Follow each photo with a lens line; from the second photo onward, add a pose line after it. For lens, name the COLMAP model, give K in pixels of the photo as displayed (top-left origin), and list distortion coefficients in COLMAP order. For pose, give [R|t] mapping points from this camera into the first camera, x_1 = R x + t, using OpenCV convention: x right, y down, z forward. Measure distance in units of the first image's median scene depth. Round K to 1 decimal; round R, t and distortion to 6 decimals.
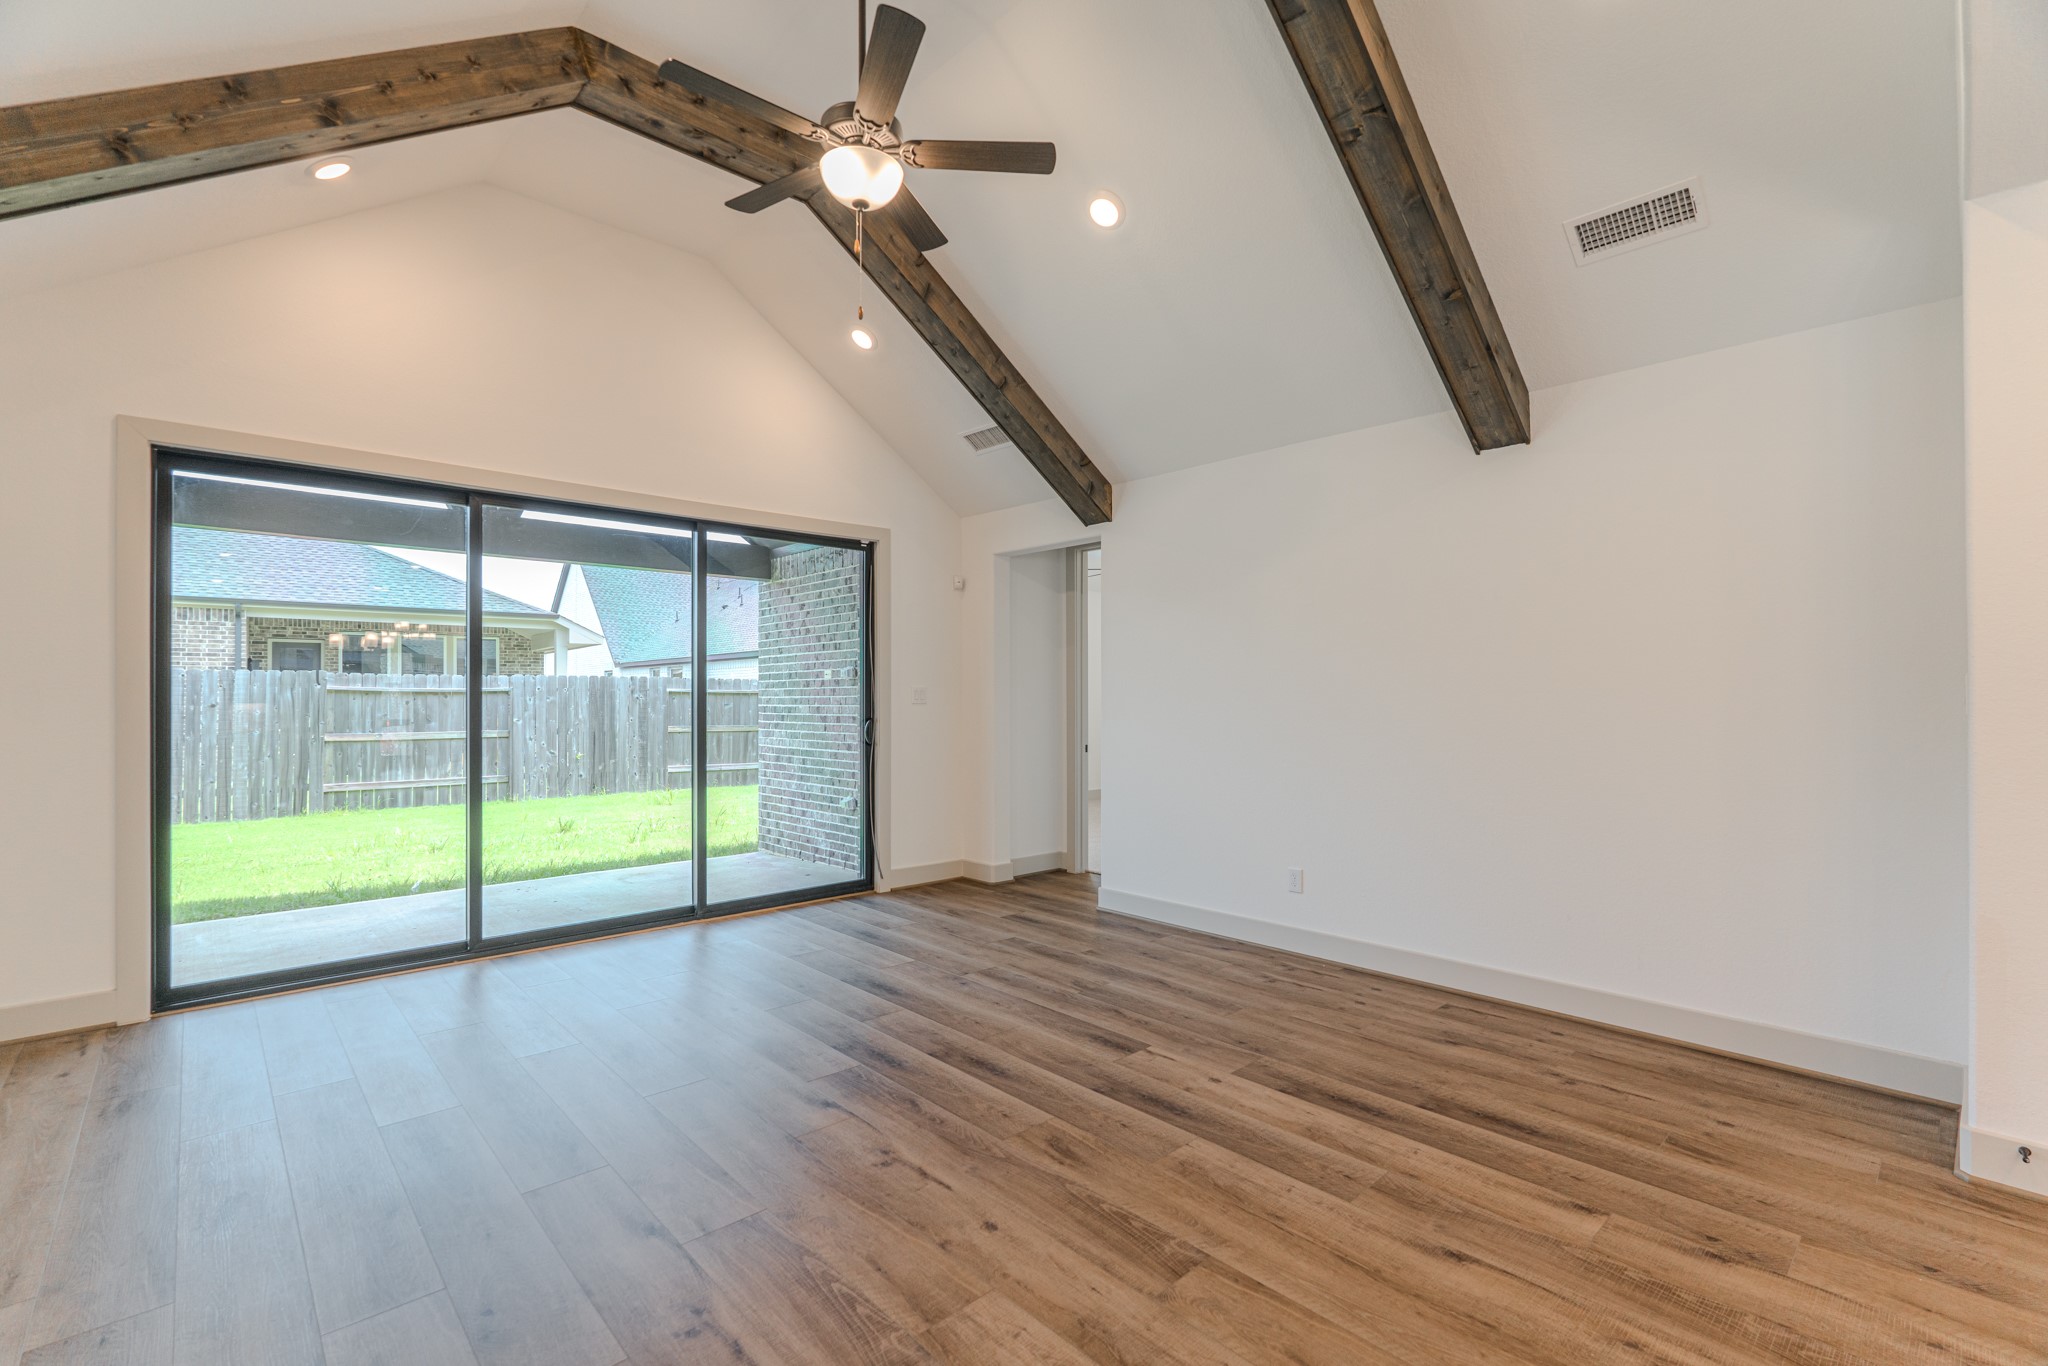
lens RADIAL K [[895.7, 0, 1022.9], [0, 895.7, 690.6], [0, 0, 1]] dist [-0.008822, 0.001500]
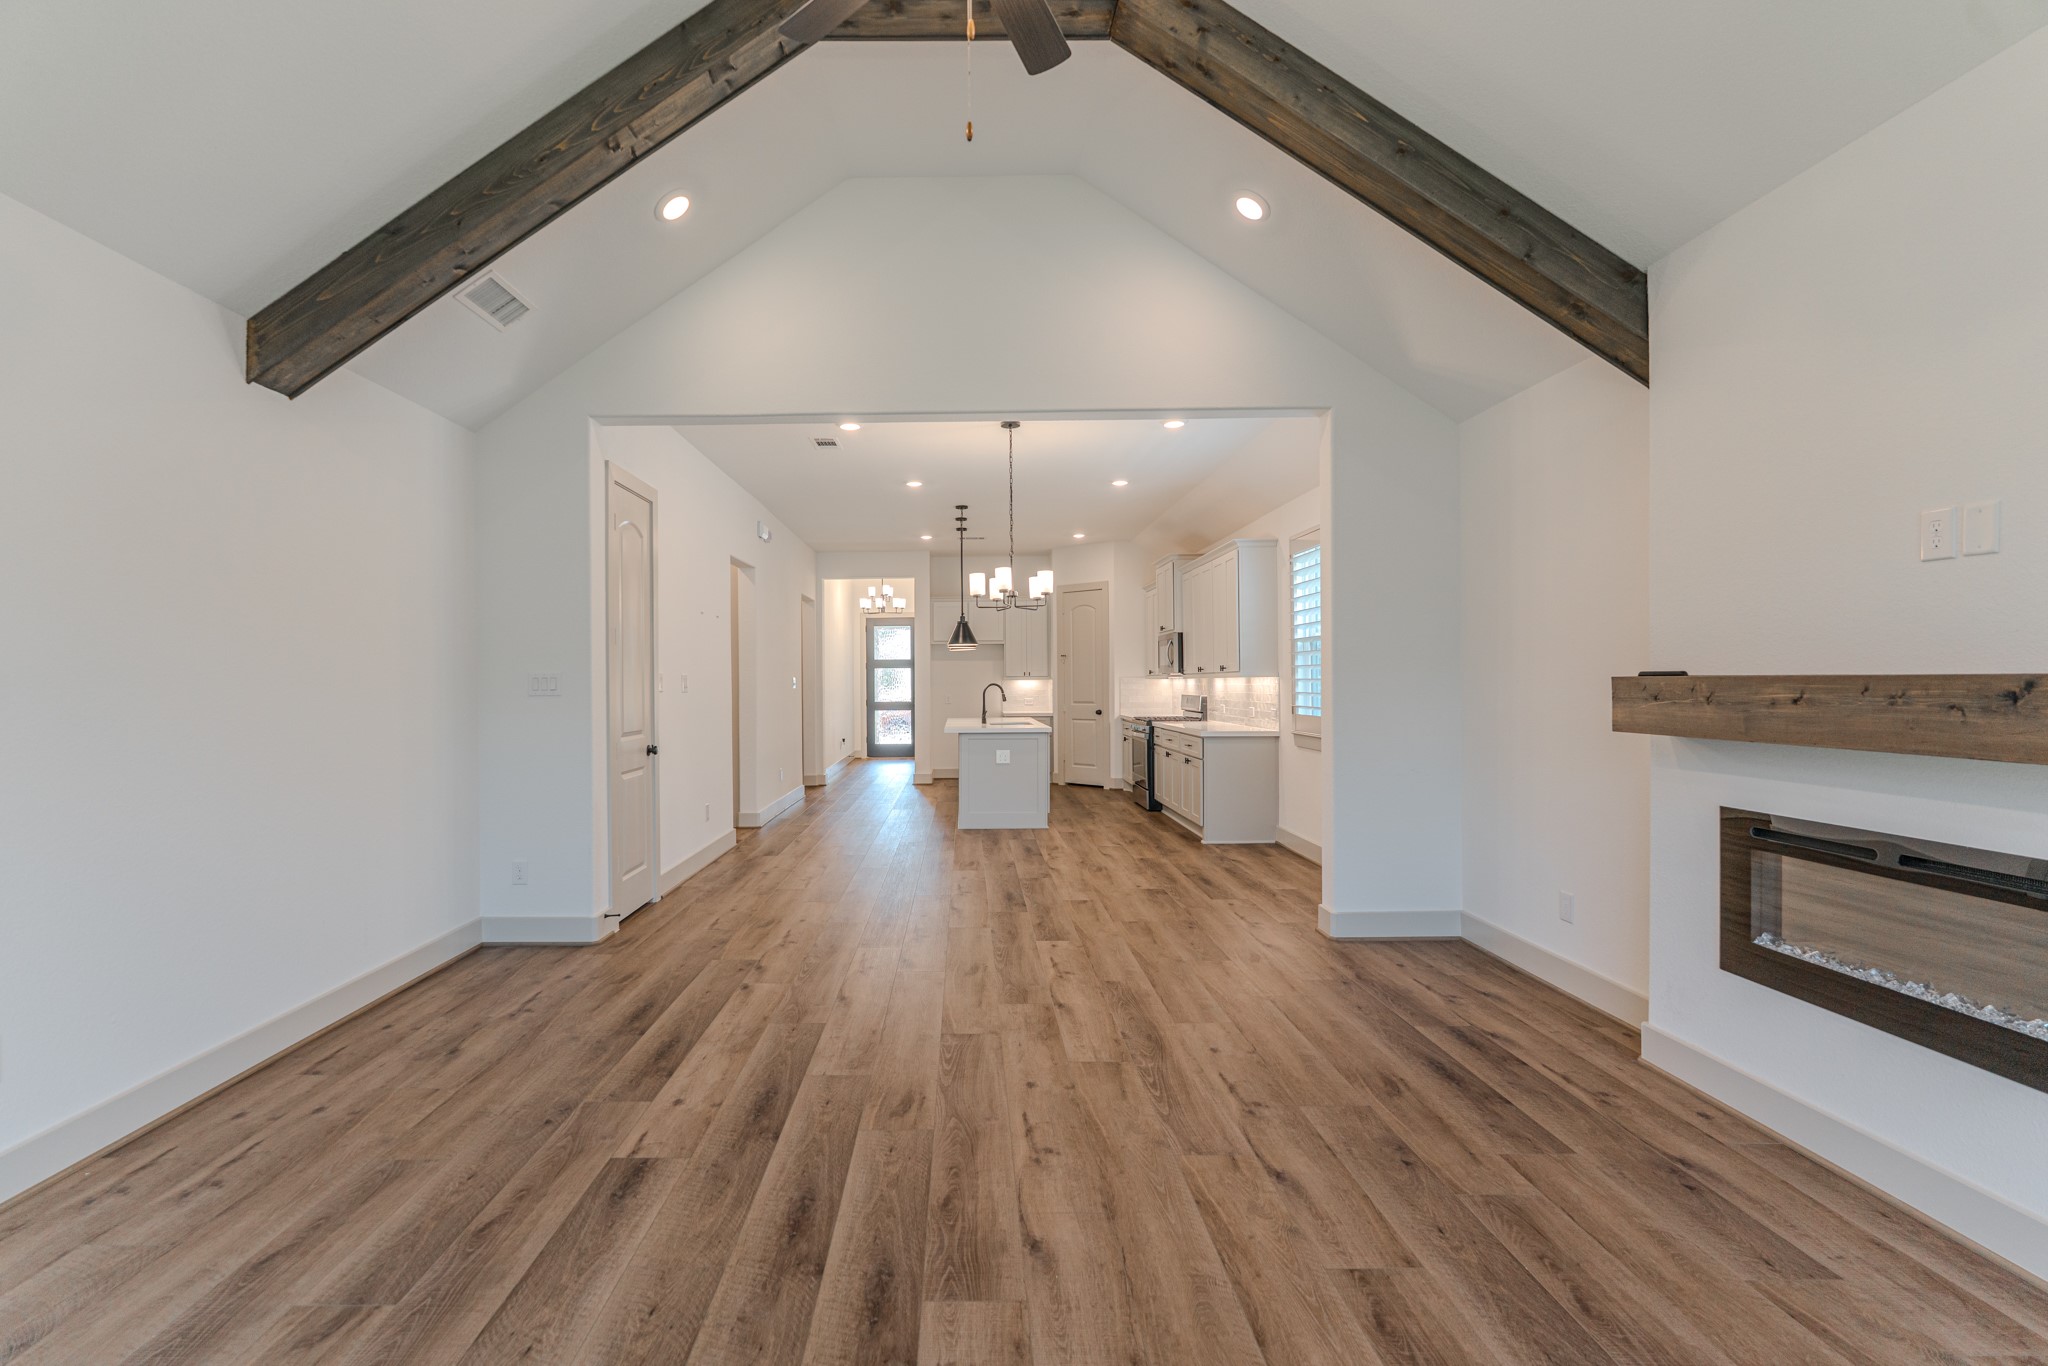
lens RADIAL K [[922.9, 0, 963.0], [0, 922.9, 666.5], [0, 0, 1]] dist [-0.011589, 0.004139]
pose [[-0.729778, 0.017692, 0.683455, -0.325497], [0.005103, 0.999778, -0.020432, 0.004487], [-0.683665, -0.011423, -0.729706, 0.745801]]
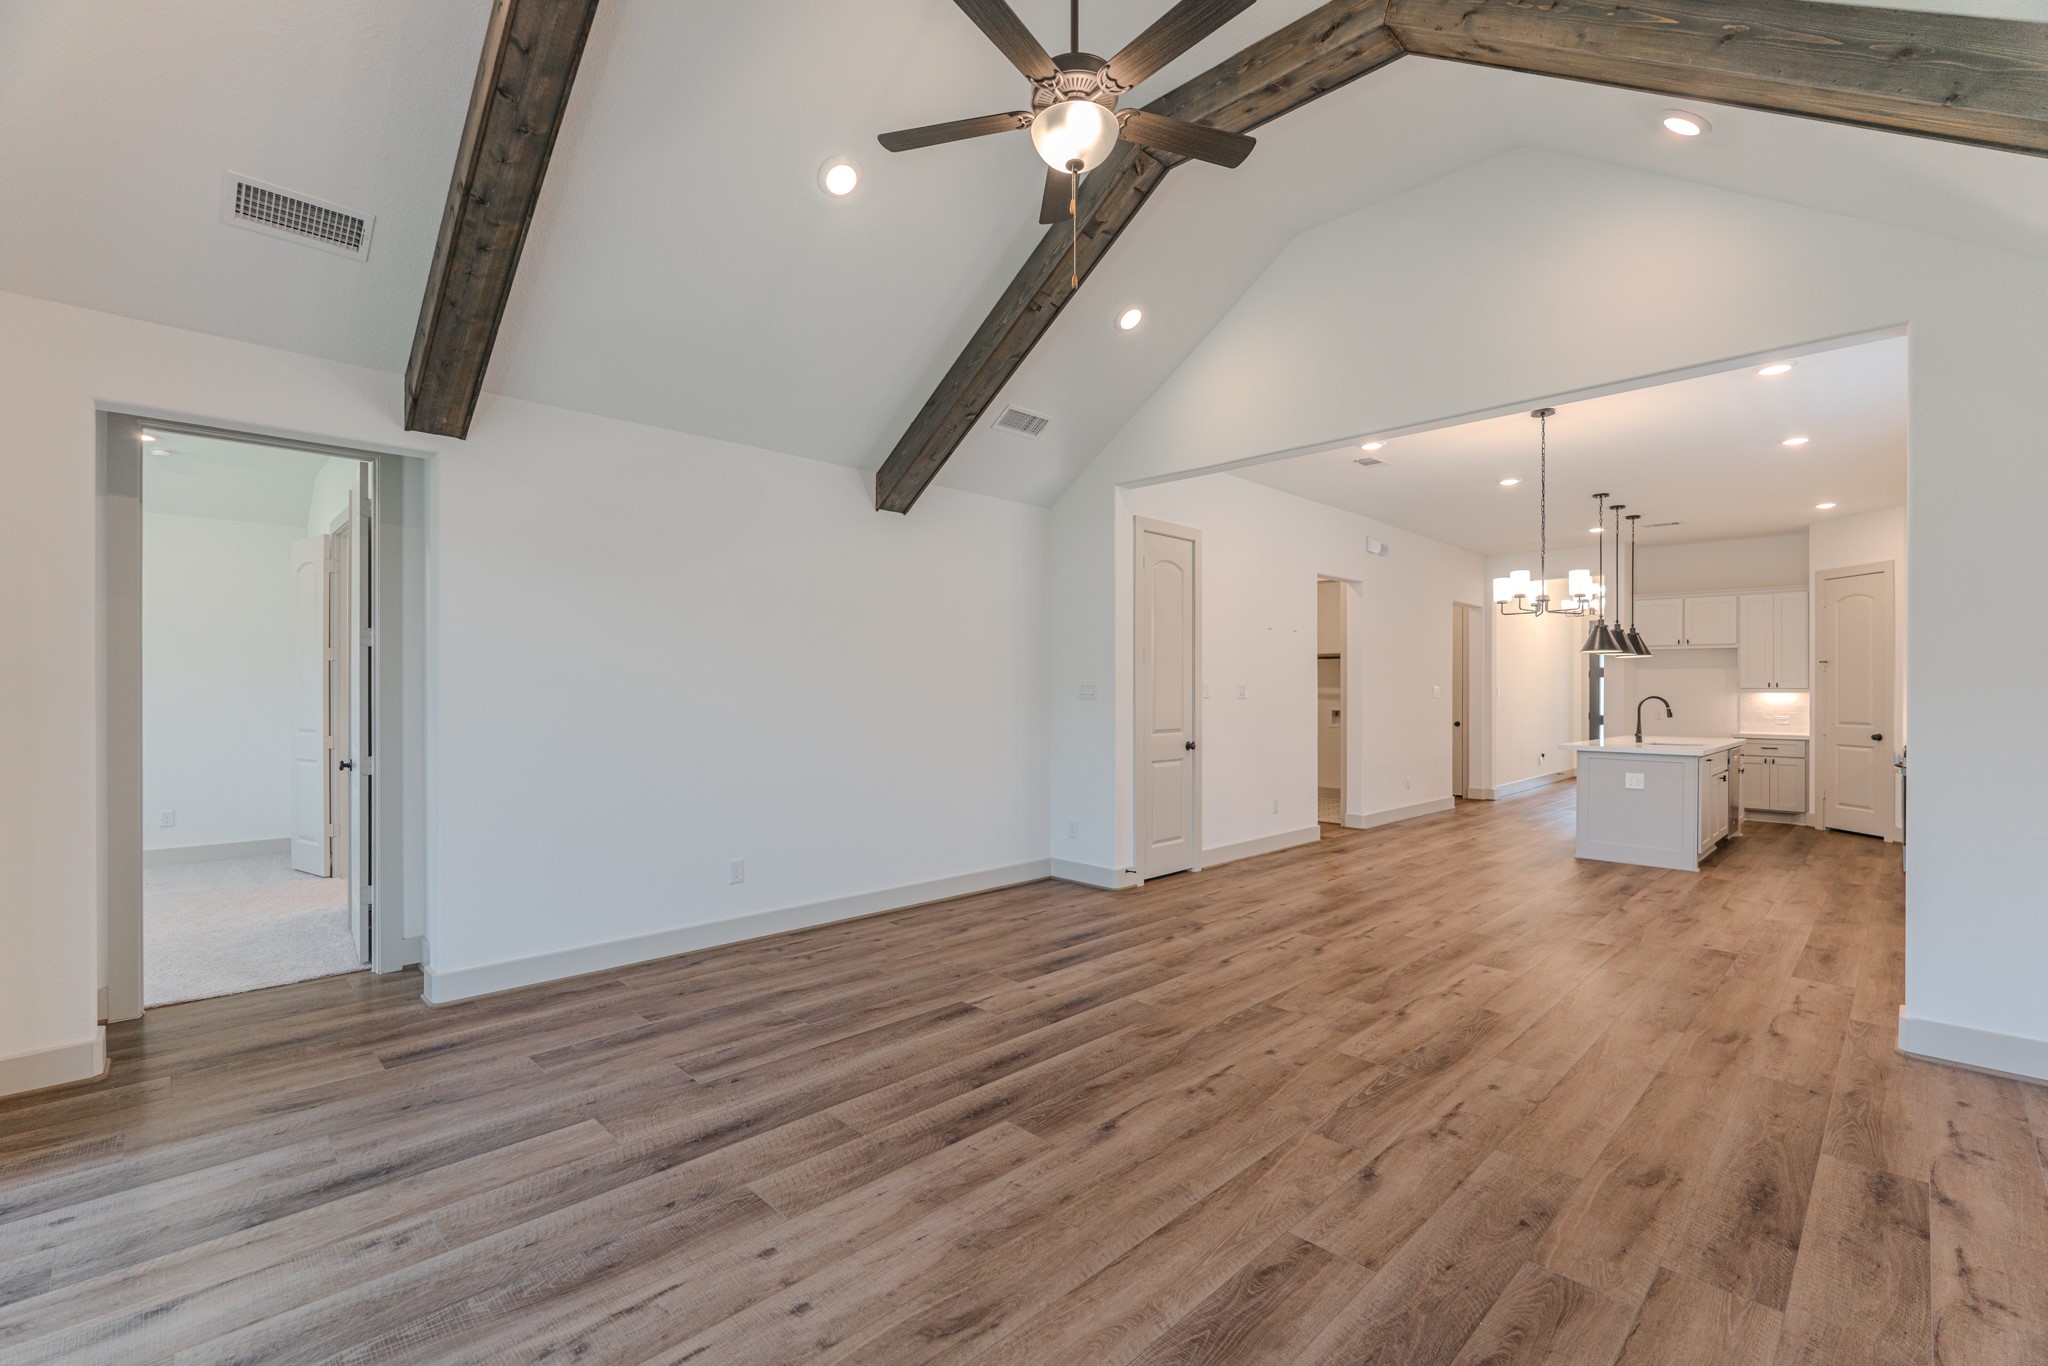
lens RADIAL K [[902.0, 0, 1027.7], [0, 902.0, 671.2], [0, 0, 1]] dist [-0.005820, 0.000886]
pose [[-0.038070, 0.021146, 0.999051, -0.549086], [-0.009725, 0.999721, -0.021531, 0.002815], [-0.999228, -0.010535, -0.037853, 0.528772]]
